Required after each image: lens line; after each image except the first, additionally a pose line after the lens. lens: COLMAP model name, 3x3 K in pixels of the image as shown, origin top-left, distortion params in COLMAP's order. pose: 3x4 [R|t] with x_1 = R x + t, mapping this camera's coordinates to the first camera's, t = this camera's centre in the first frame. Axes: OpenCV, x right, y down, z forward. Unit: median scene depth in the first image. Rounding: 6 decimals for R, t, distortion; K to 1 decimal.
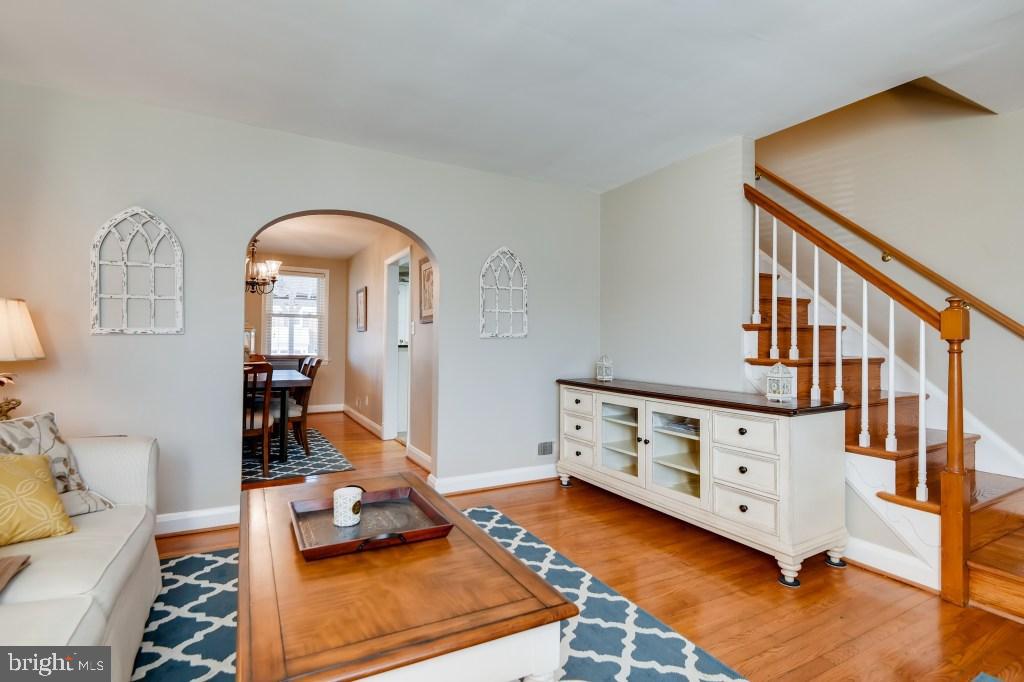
lens RADIAL K [[495.3, 0, 513.1], [0, 495.3, 330.4], [0, 0, 1]] dist [-0.000454, -0.001503]
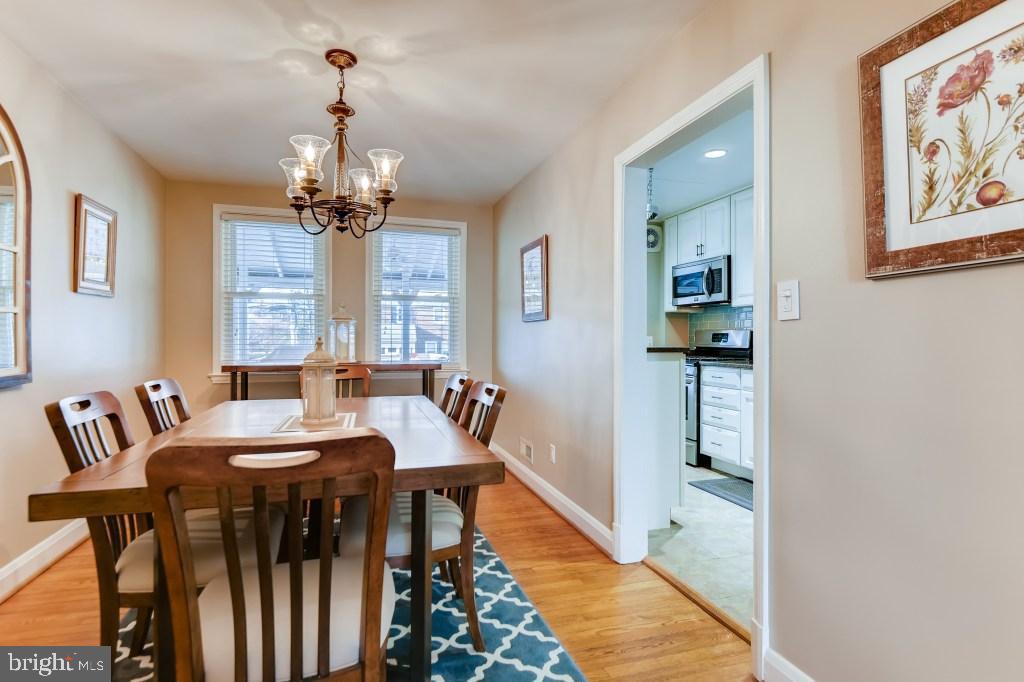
lens RADIAL K [[520.5, 0, 506.8], [0, 520.5, 337.2], [0, 0, 1]] dist [-0.000815, -0.001224]
pose [[0.977339, -0.003181, -0.211657, -0.208886], [0.007531, 0.999777, 0.019753, 0.008112], [0.211547, -0.020899, 0.977144, 0.423669]]
